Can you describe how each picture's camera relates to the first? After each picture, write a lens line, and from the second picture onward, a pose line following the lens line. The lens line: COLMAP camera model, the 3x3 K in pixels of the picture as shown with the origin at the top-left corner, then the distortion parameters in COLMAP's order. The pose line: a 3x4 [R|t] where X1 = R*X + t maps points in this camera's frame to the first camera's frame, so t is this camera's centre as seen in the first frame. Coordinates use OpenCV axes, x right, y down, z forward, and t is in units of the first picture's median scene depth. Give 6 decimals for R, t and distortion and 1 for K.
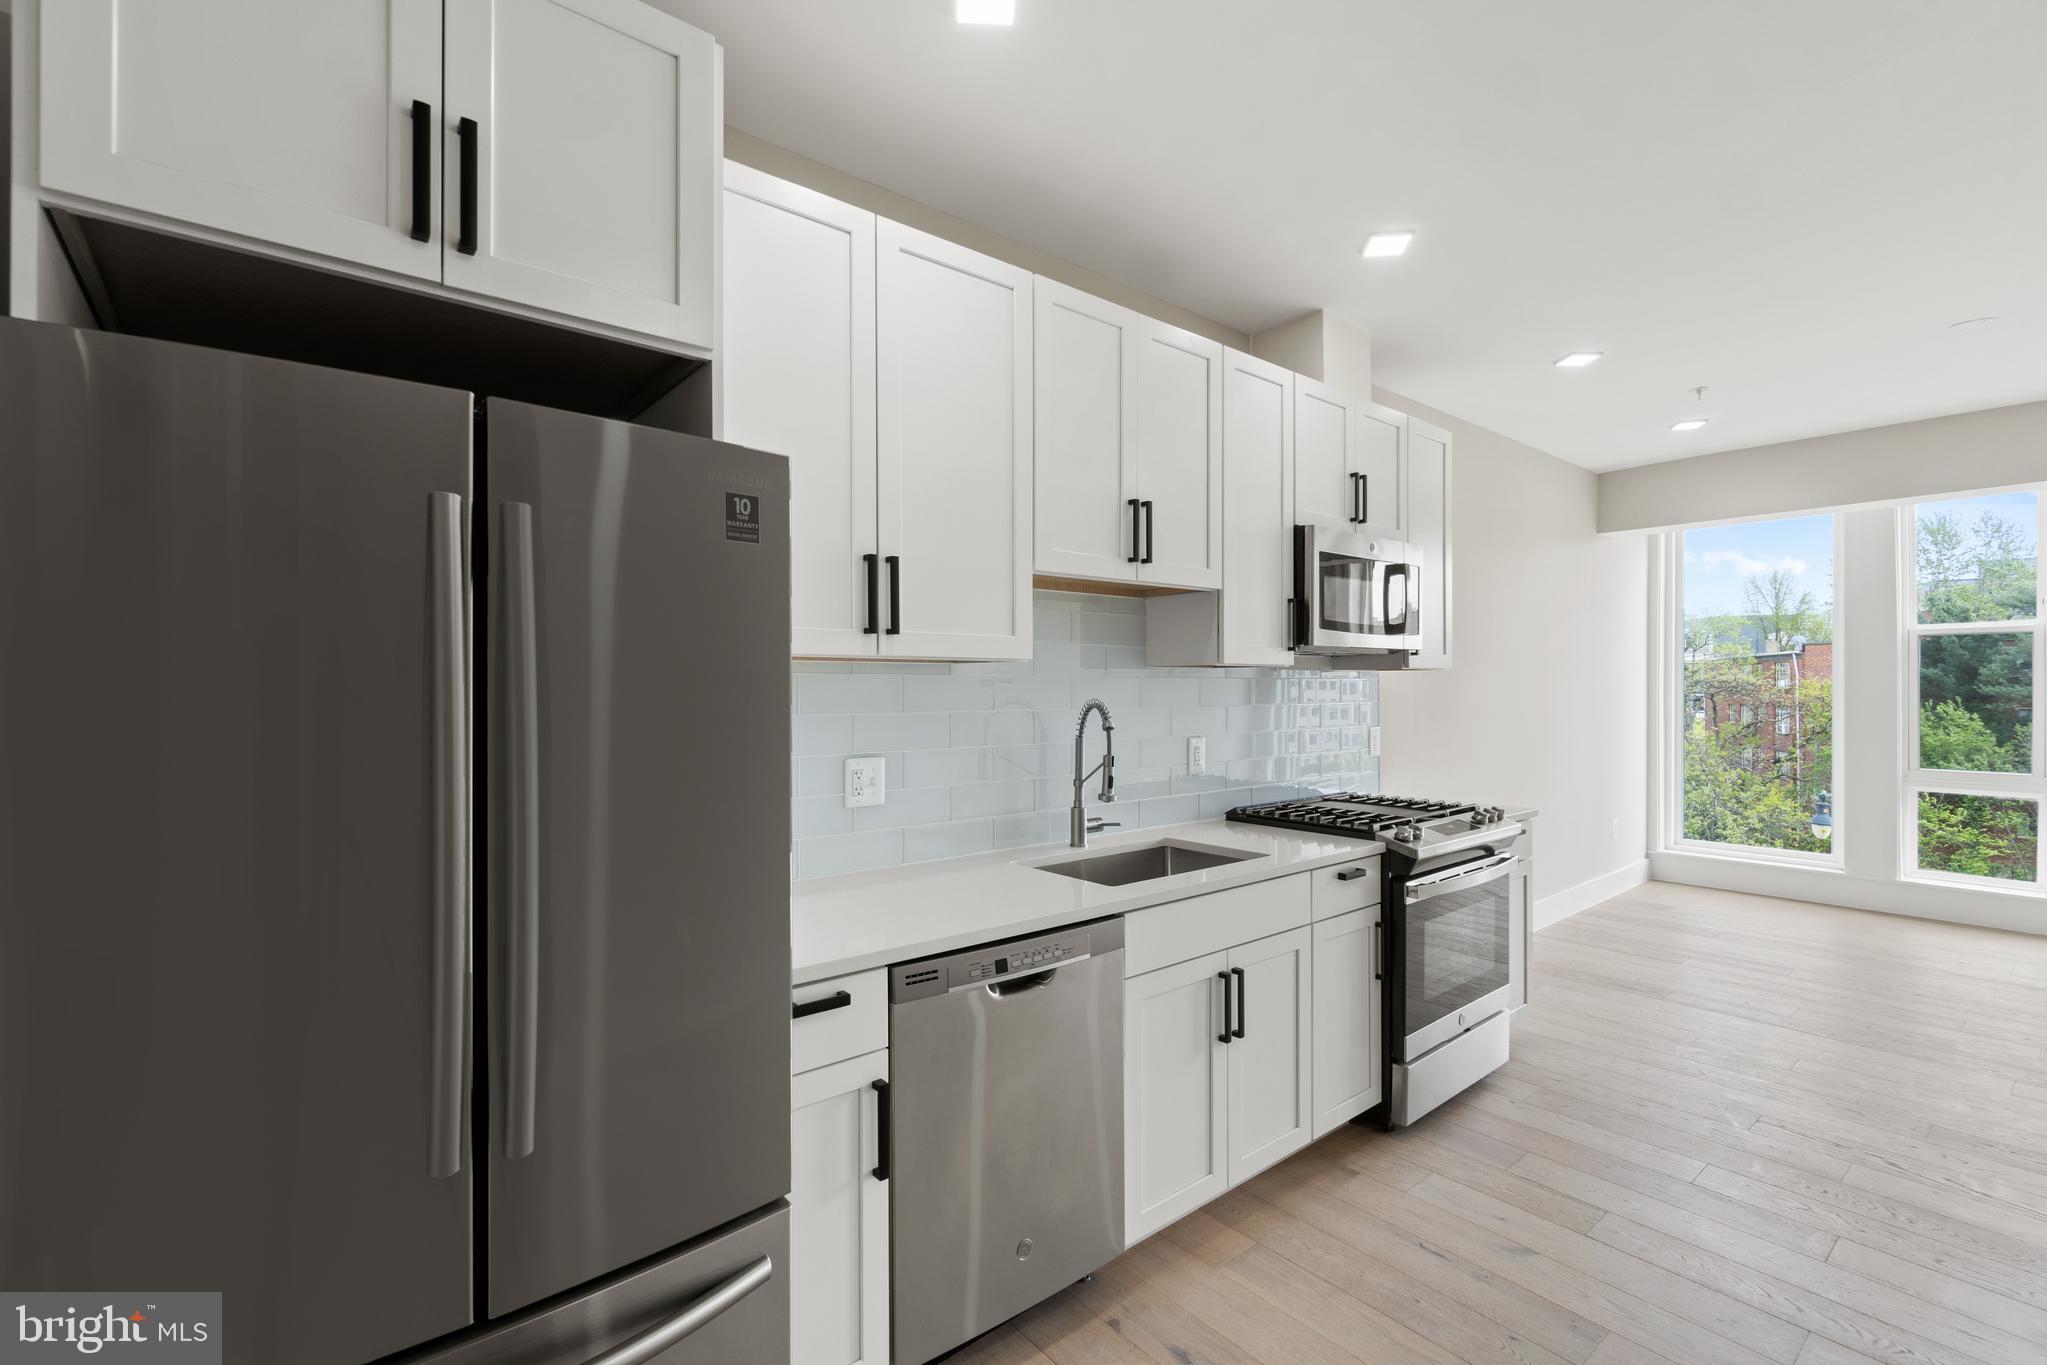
lens RADIAL K [[889.8, 0, 1008.0], [0, 889.8, 687.5], [0, 0, 1]] dist [-0.002194, 0.000189]
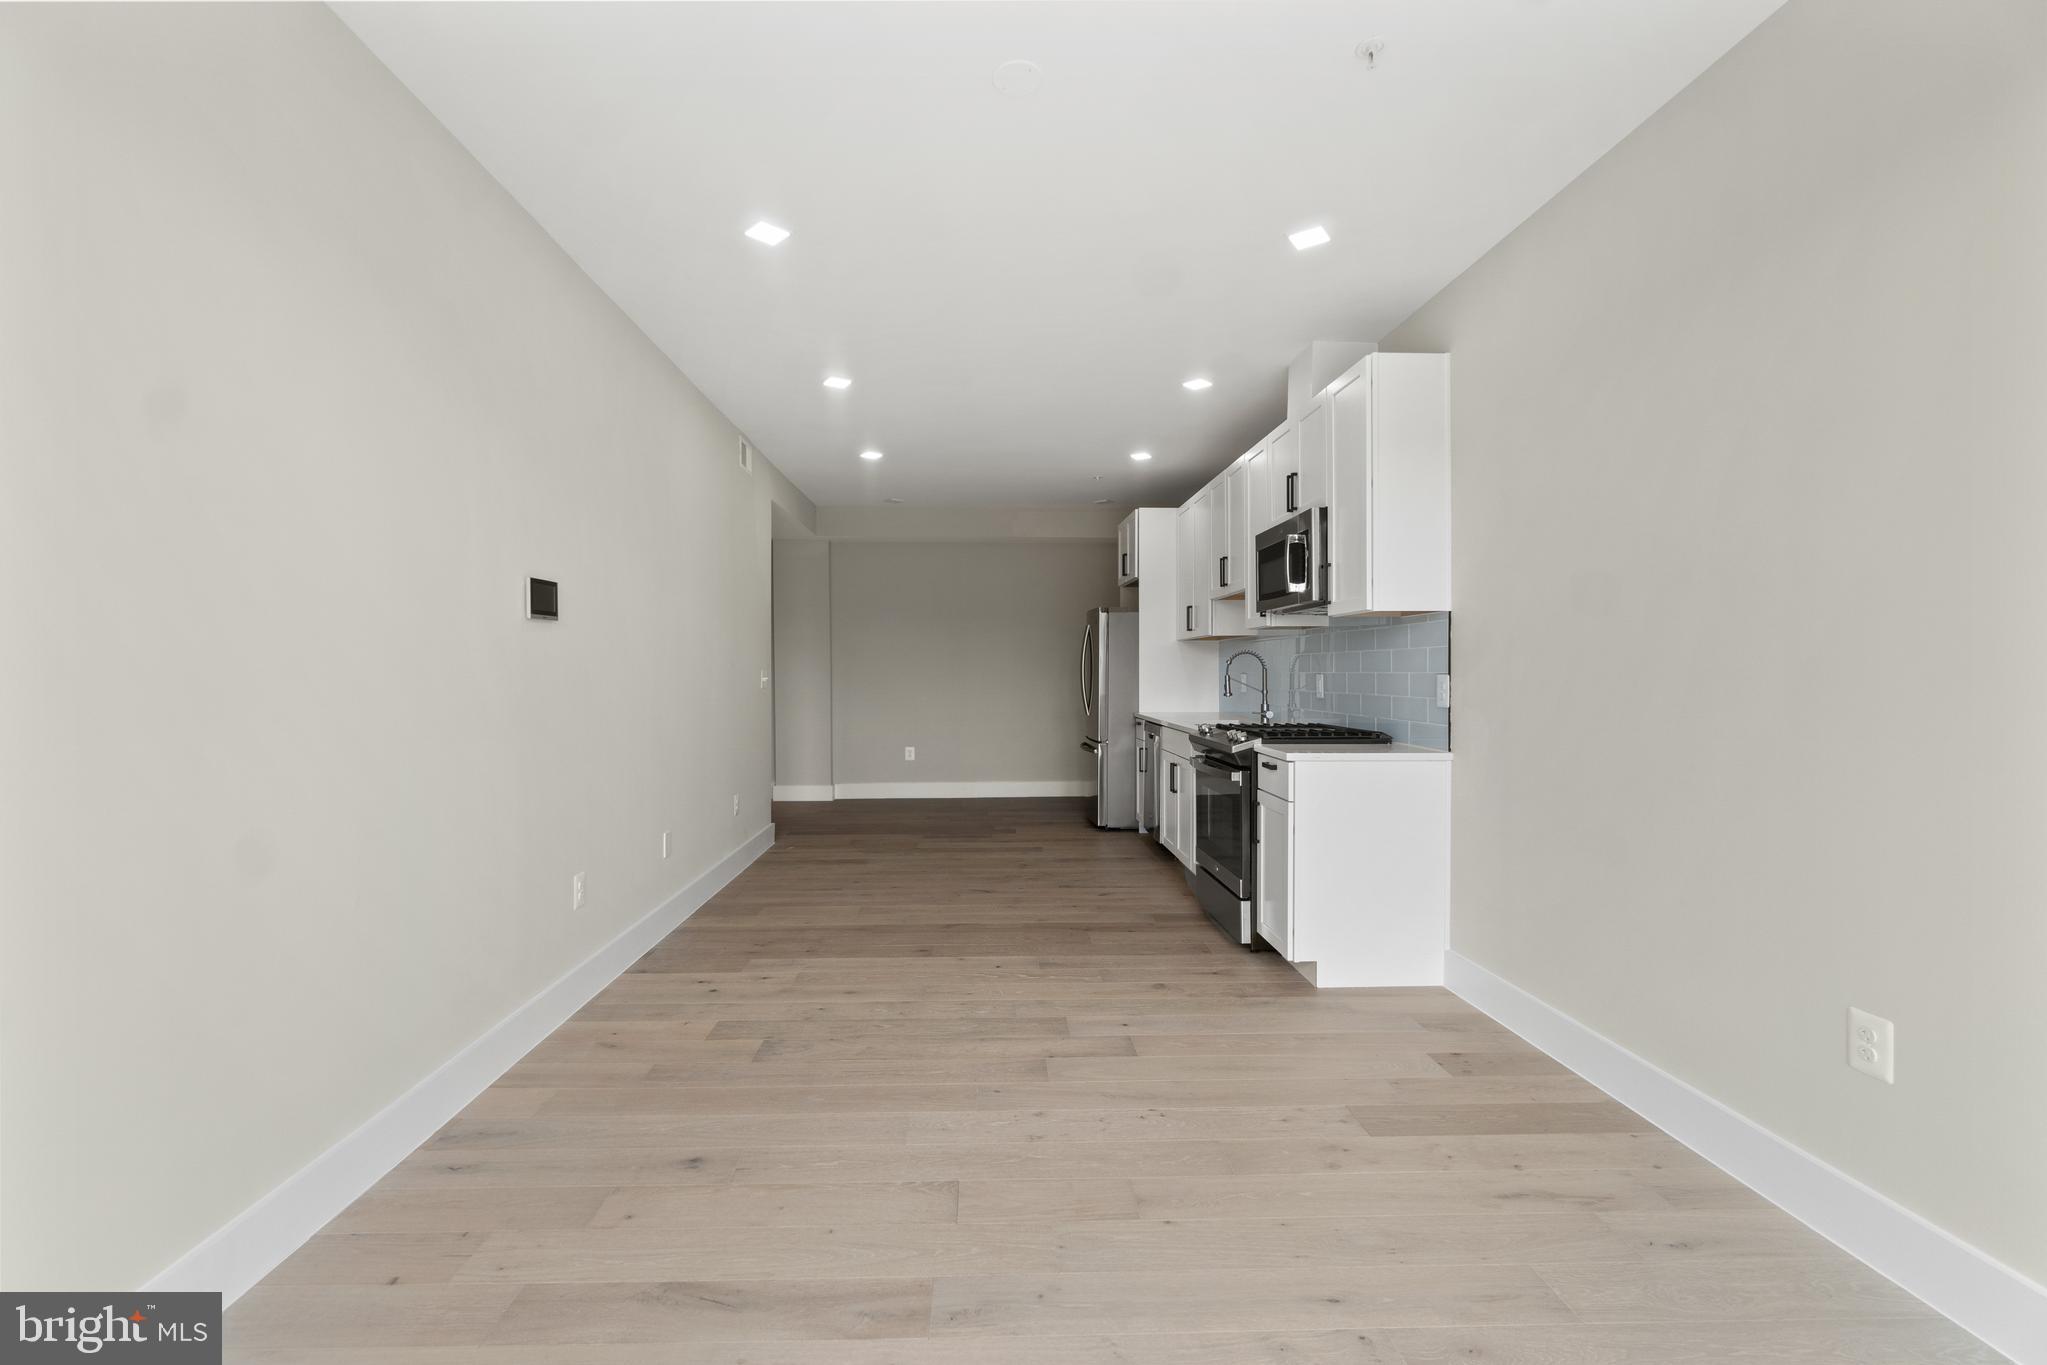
lens RADIAL K [[883.8, 0, 1003.9], [0, 883.8, 674.7], [0, 0, 1]] dist [-0.000958, 0.000594]
pose [[-0.603171, 0.006051, -0.797589, 2.178298], [0.002128, 0.999980, 0.005977, 0.060188], [0.797609, 0.001908, -0.603172, 1.867082]]
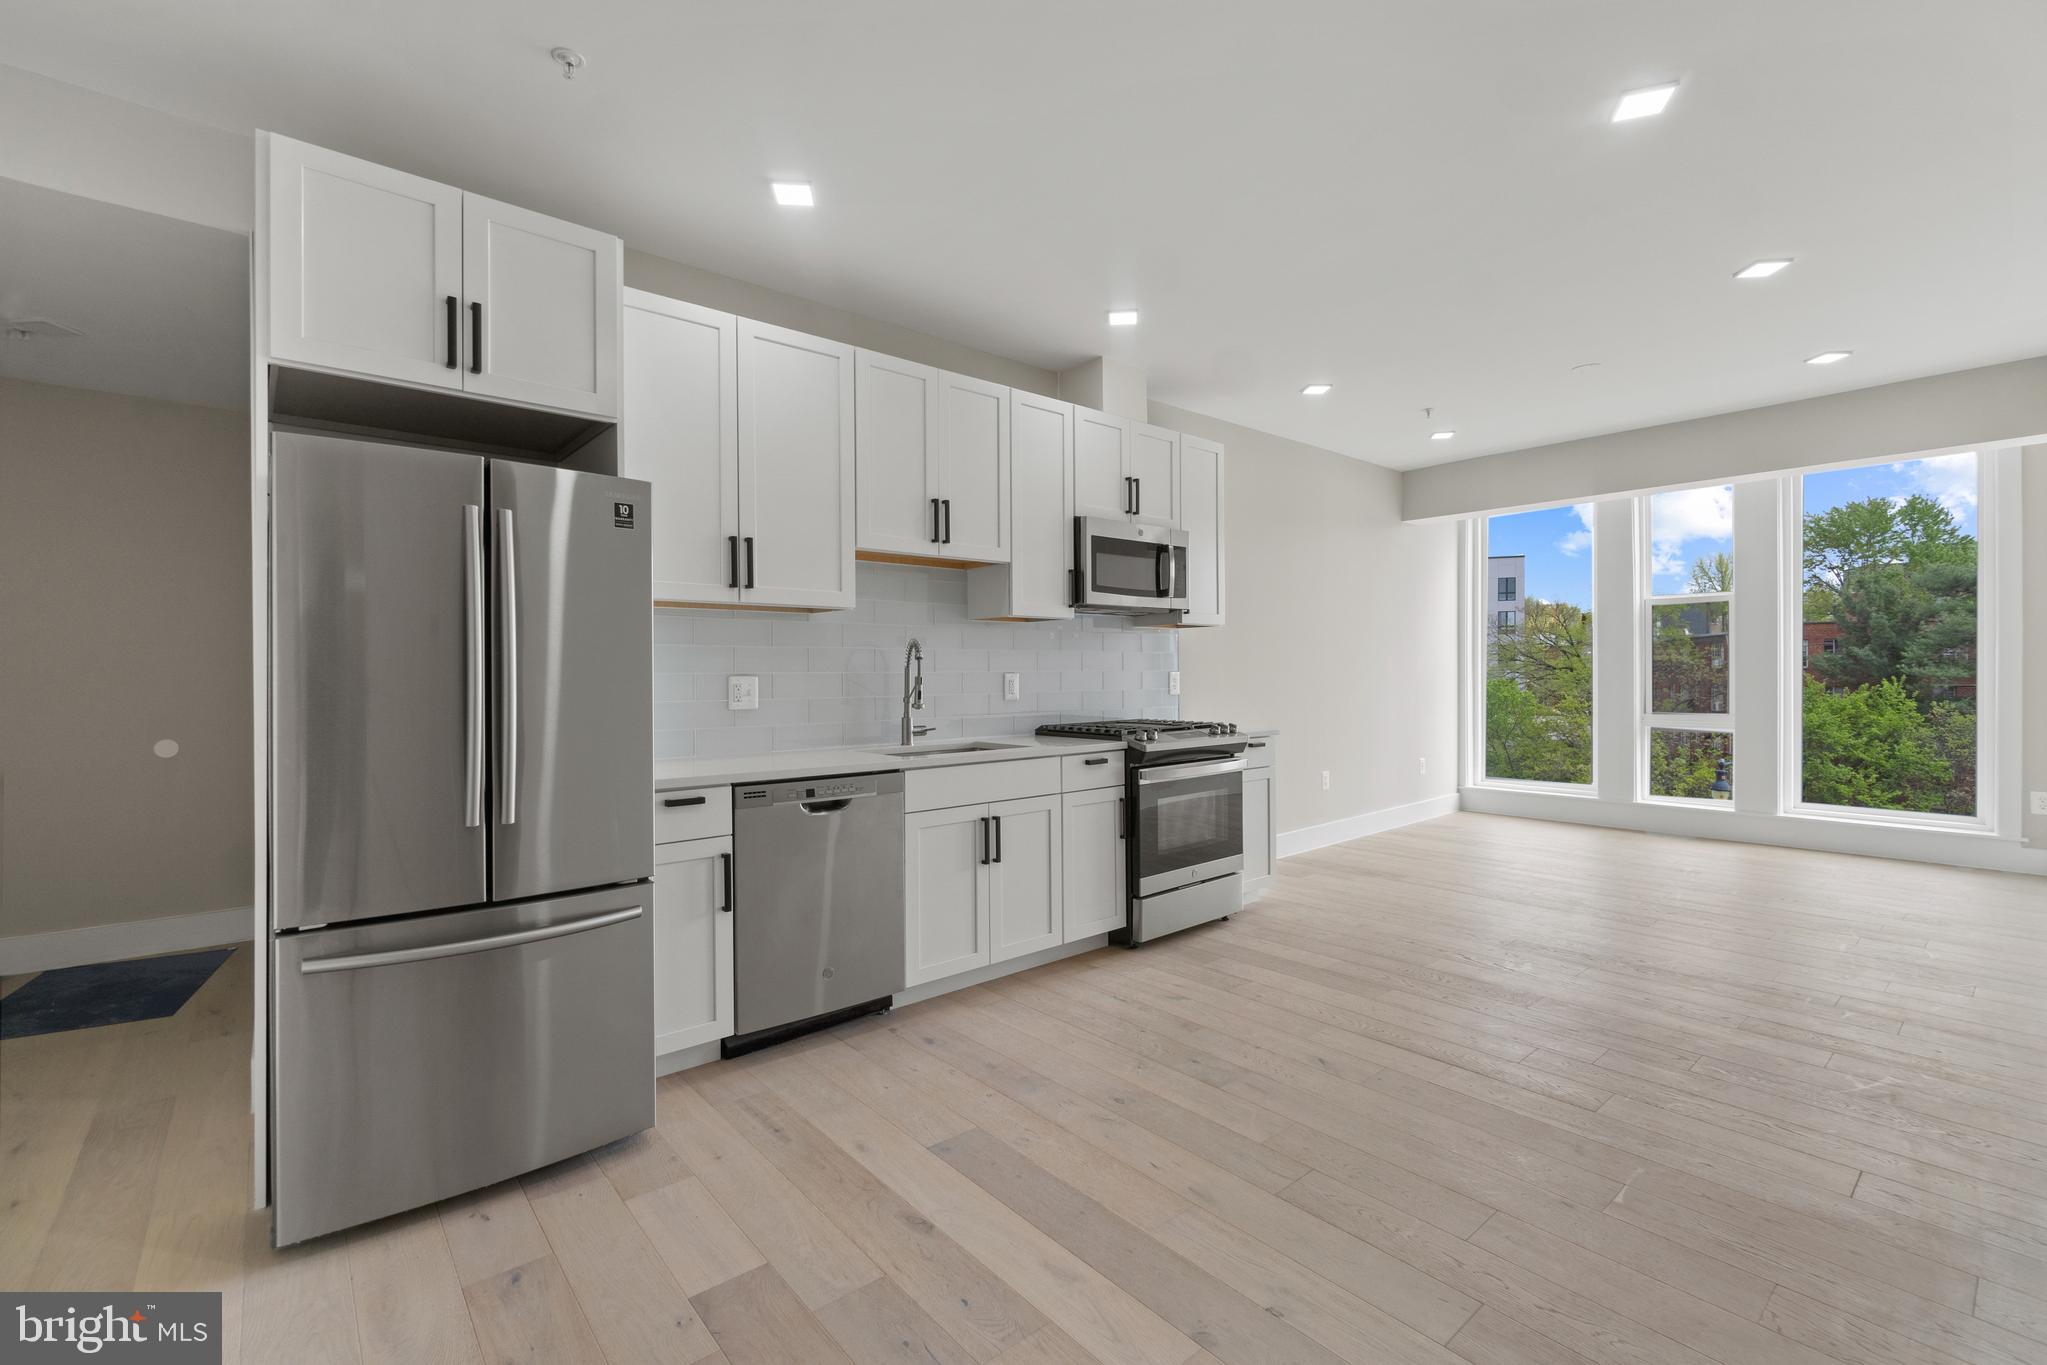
lens RADIAL K [[880.9, 0, 1012.8], [0, 880.9, 674.5], [0, 0, 1]] dist [-0.003366, -0.000454]
pose [[0.999622, -0.004960, 0.027040, 0.225832], [0.004915, 0.999986, 0.001702, 0.070715], [-0.027048, -0.001568, 0.999633, -0.426145]]
